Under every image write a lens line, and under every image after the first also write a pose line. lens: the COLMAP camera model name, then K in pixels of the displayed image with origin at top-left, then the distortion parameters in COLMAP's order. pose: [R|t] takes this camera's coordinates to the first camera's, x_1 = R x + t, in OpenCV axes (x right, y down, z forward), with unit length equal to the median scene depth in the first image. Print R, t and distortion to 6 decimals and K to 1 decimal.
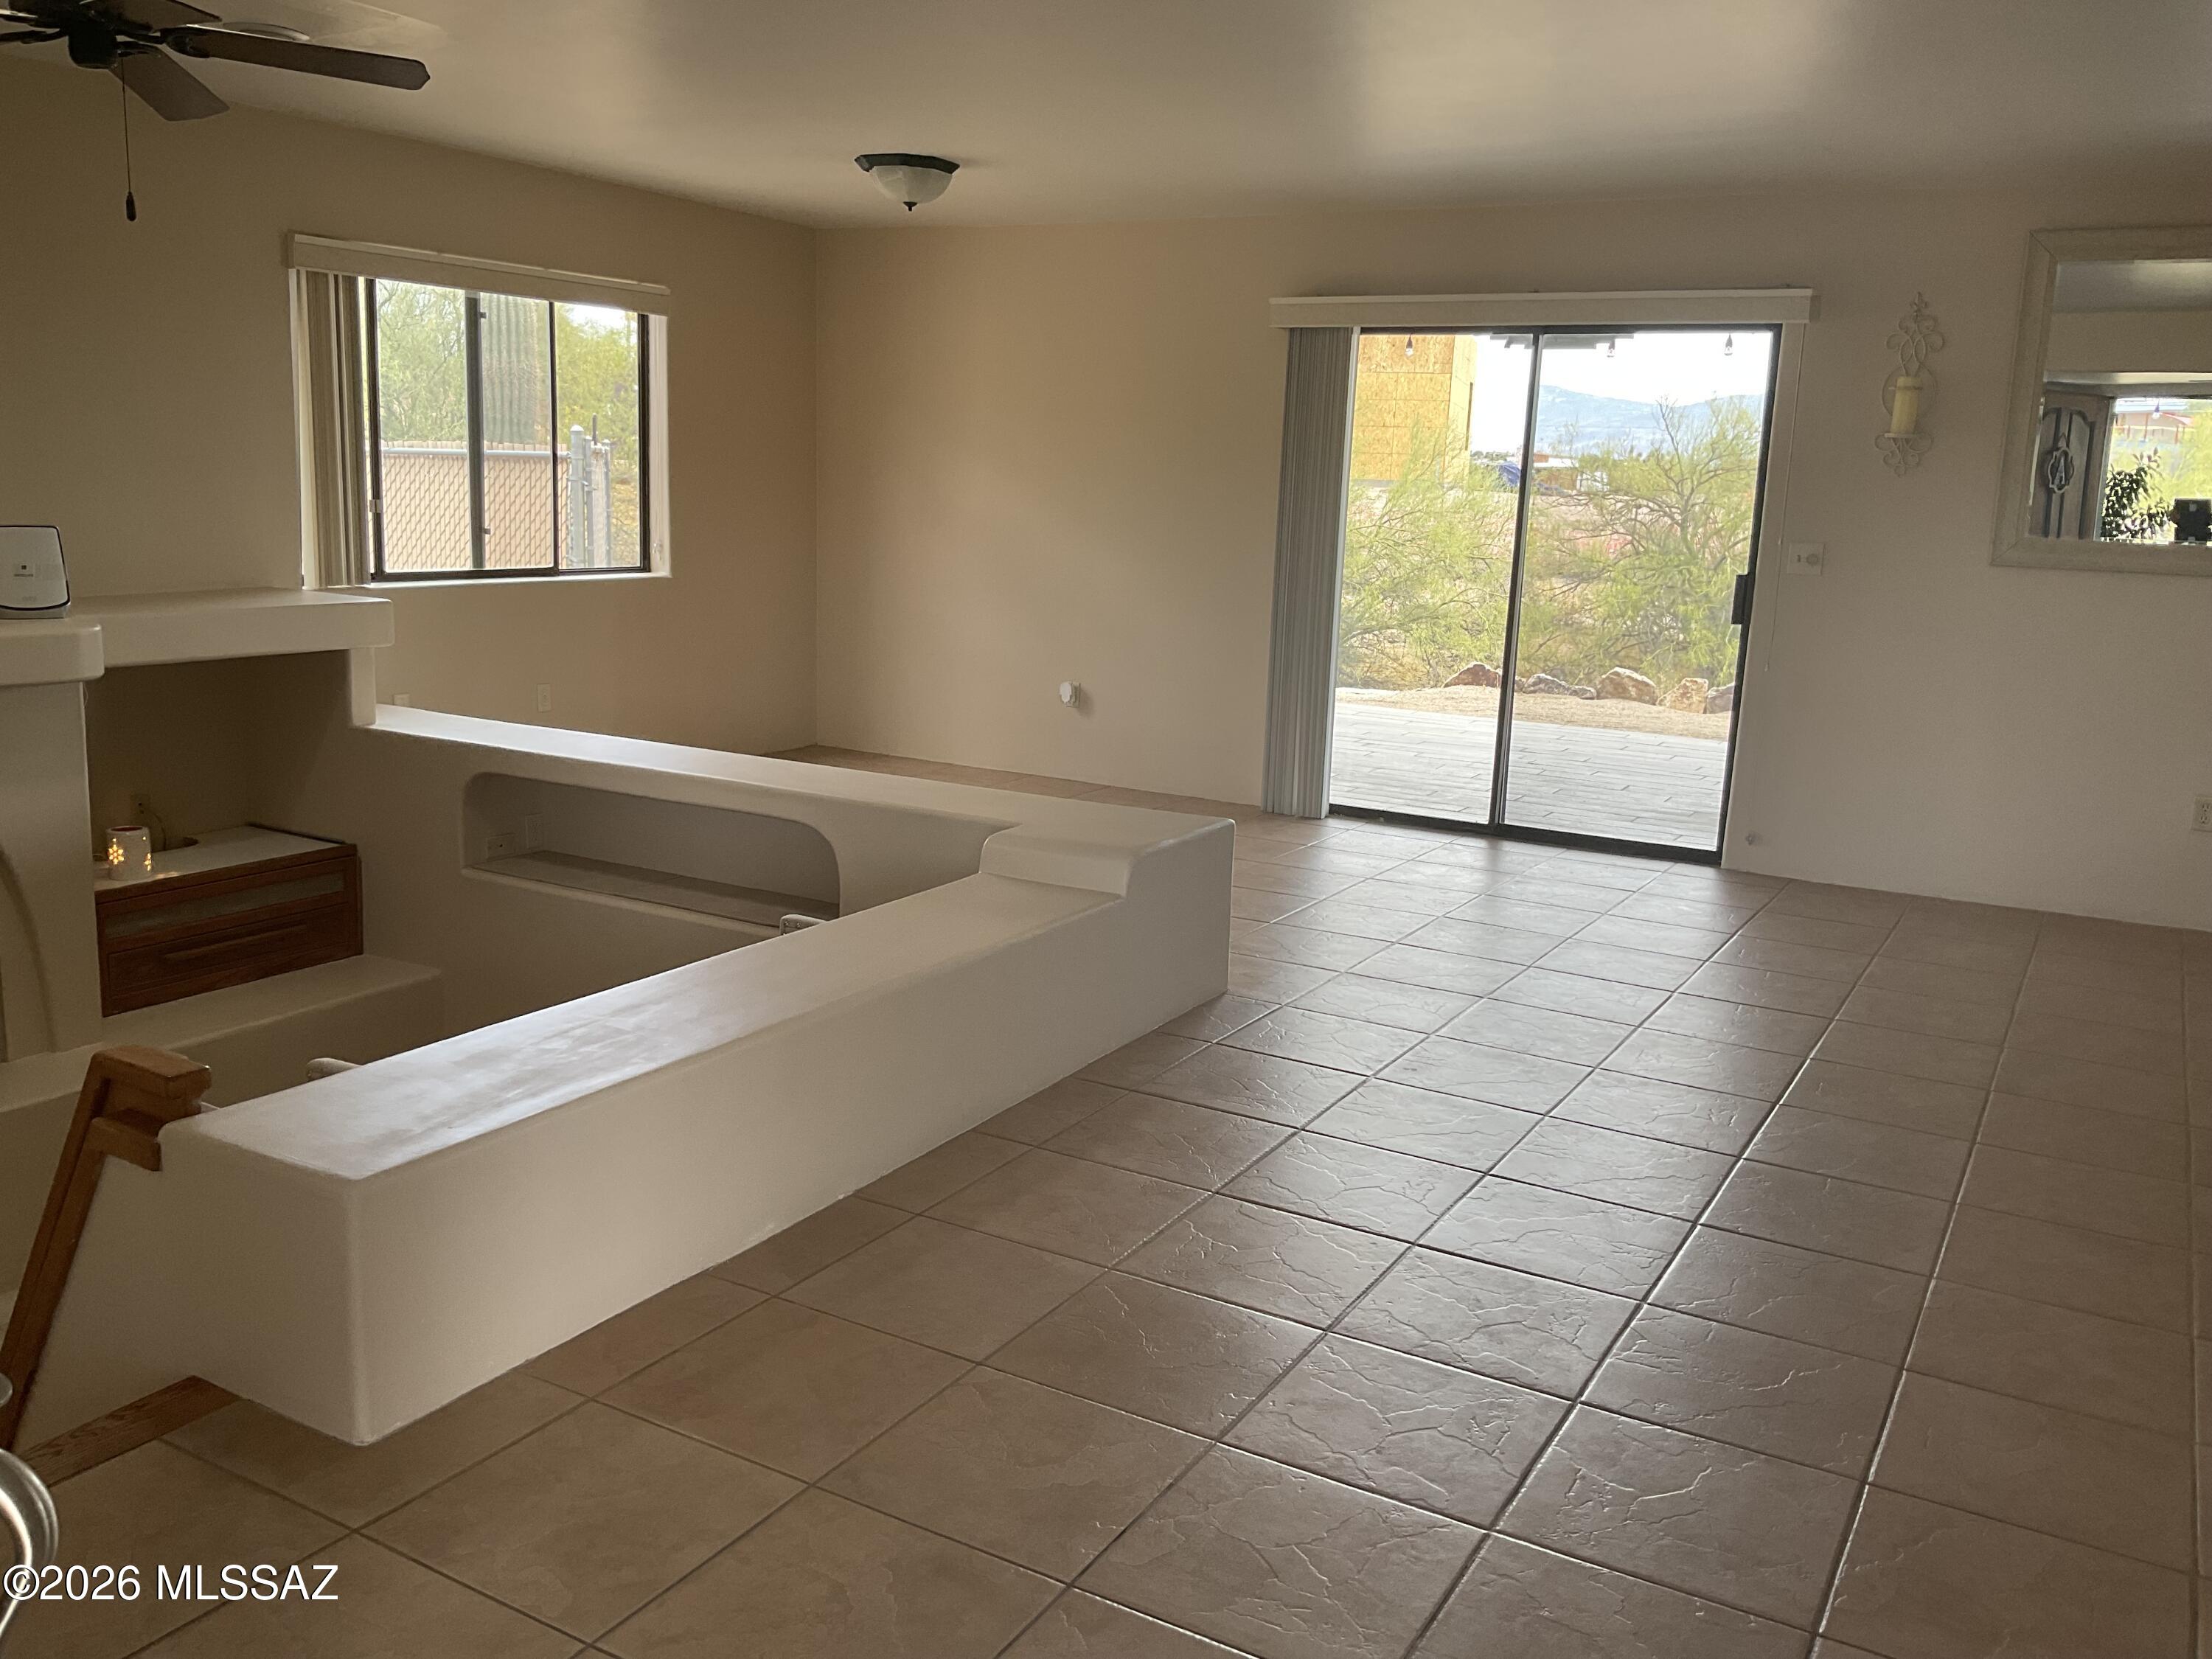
lens RADIAL K [[1818.8, 0, 1103.5], [0, 1818.8, 827.3], [0, 0, 1]] dist [0.009680, -0.022805]
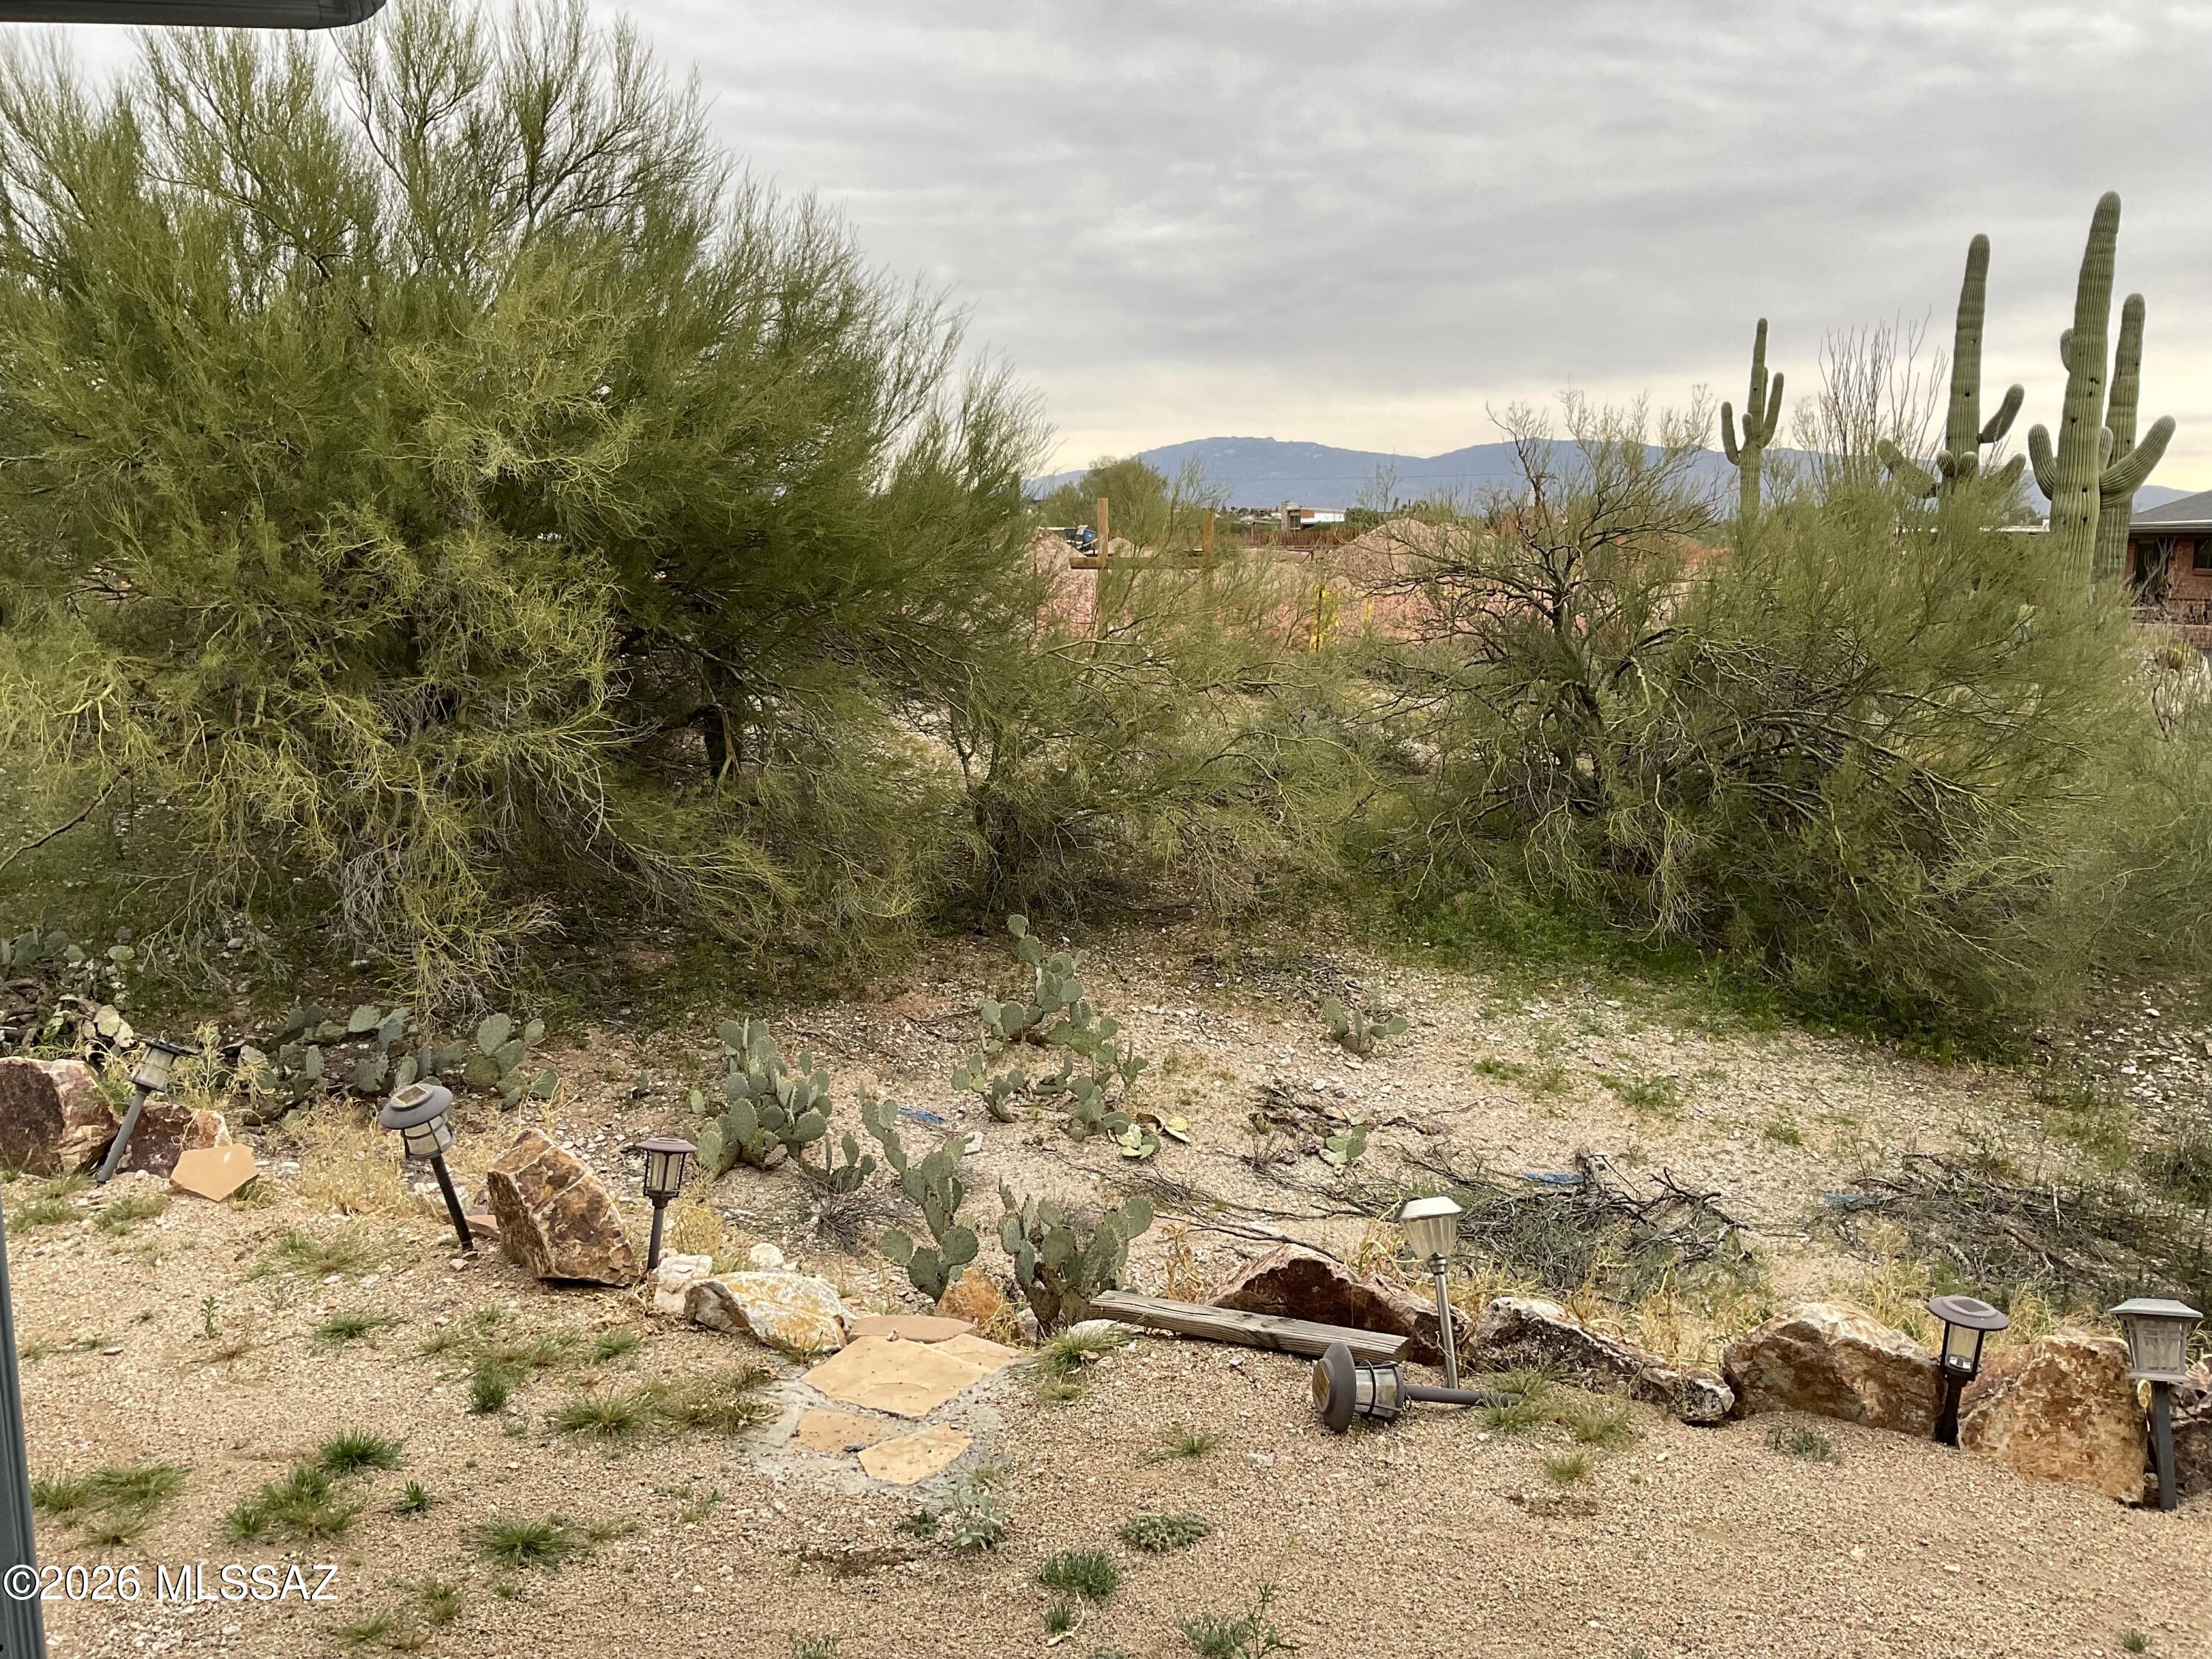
lens RADIAL K [[1818.8, 0, 1106.9], [0, 1818.8, 830.3], [0, 0, 1]] dist [0.009680, -0.022805]
pose [[0.991429, -0.058769, 0.116678, 0.075166], [0.062668, 0.997582, -0.030032, -0.080325], [-0.114631, 0.037087, 0.992716, 0.371075]]
